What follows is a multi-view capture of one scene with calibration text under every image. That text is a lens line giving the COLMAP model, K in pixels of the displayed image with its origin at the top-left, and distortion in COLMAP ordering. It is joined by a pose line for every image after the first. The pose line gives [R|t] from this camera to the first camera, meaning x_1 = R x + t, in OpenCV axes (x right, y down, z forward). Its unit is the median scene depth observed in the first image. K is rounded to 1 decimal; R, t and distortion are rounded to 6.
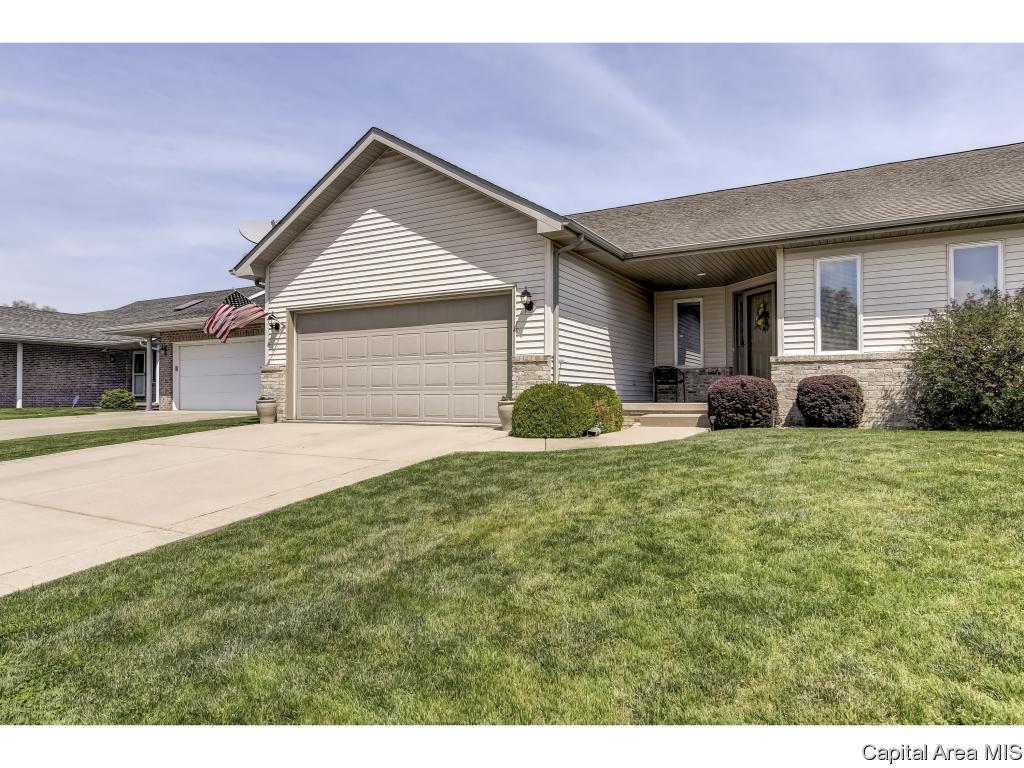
lens RADIAL K [[774.6, 0, 511.2], [0, 774.6, 401.4], [0, 0, 1]] dist [0.004388, 0.007284]
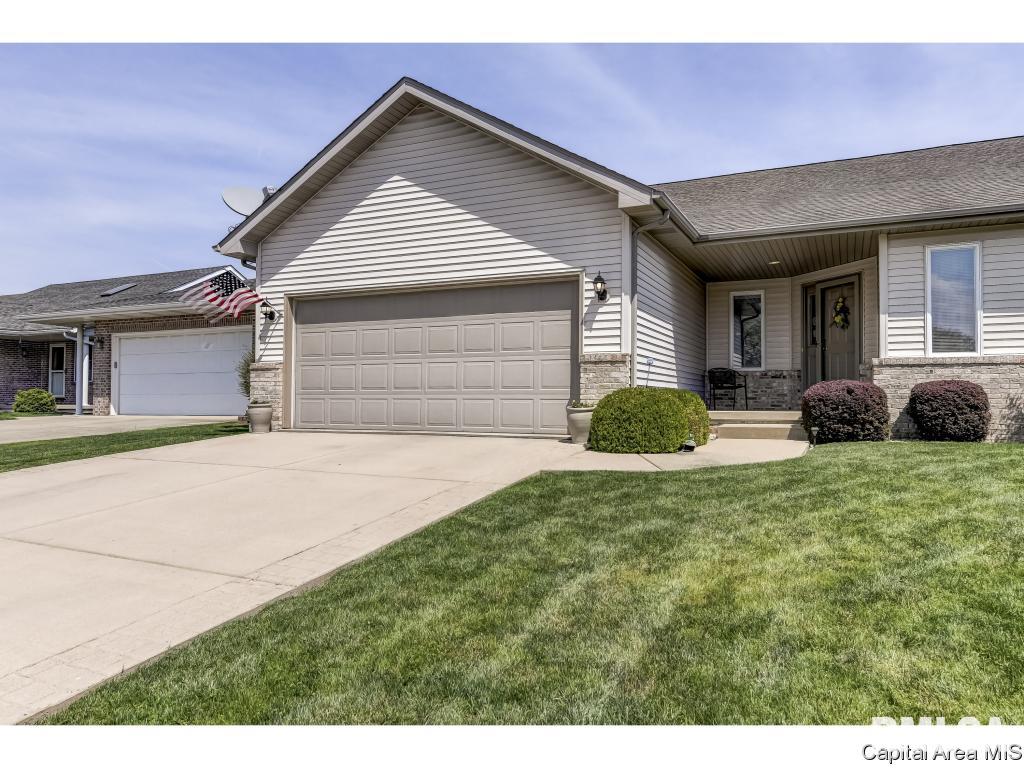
lens RADIAL K [[841.6, 0, 495.6], [0, 841.6, 395.4], [0, 0, 1]] dist [0.011069, -0.012856]
pose [[0.996448, 0.008082, 0.083819, -0.163158], [-0.007035, 0.999894, -0.012773, -0.001638], [-0.083913, 0.012138, 0.996399, 0.101450]]
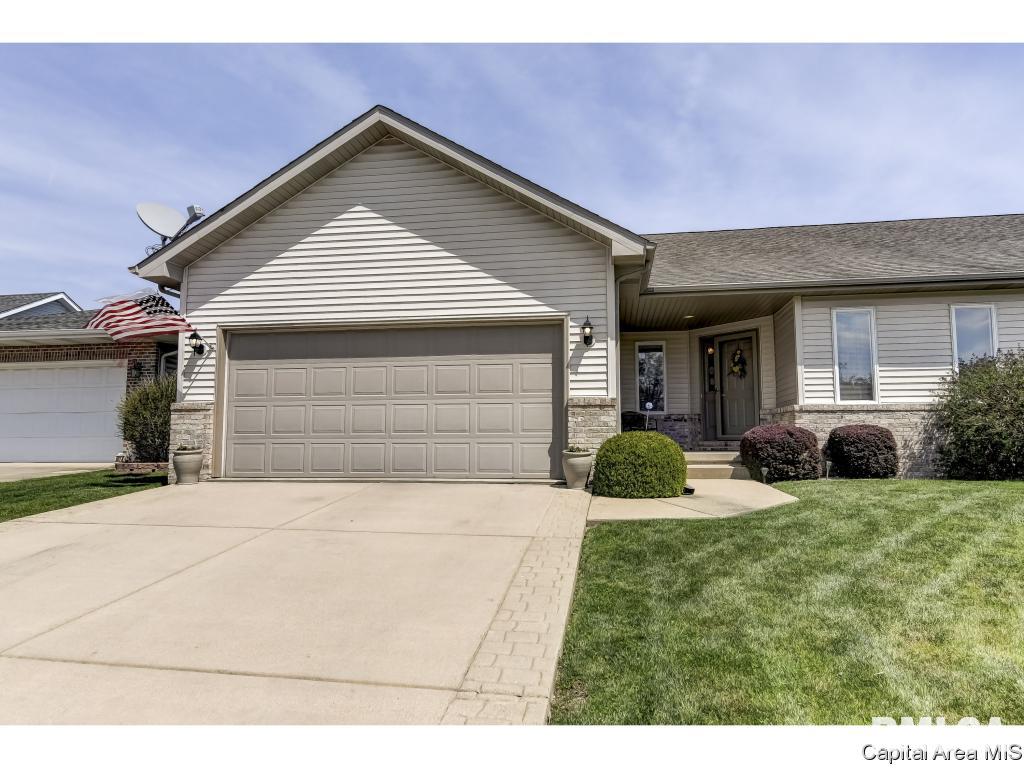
lens RADIAL K [[761.9, 0, 505.0], [0, 761.9, 377.9], [0, 0, 1]] dist [0.007909, -0.000698]
pose [[0.915492, 0.034811, 0.400827, -0.383822], [-0.000156, 0.996280, -0.086169, -0.008985], [-0.402336, 0.078825, 0.912092, 0.274044]]
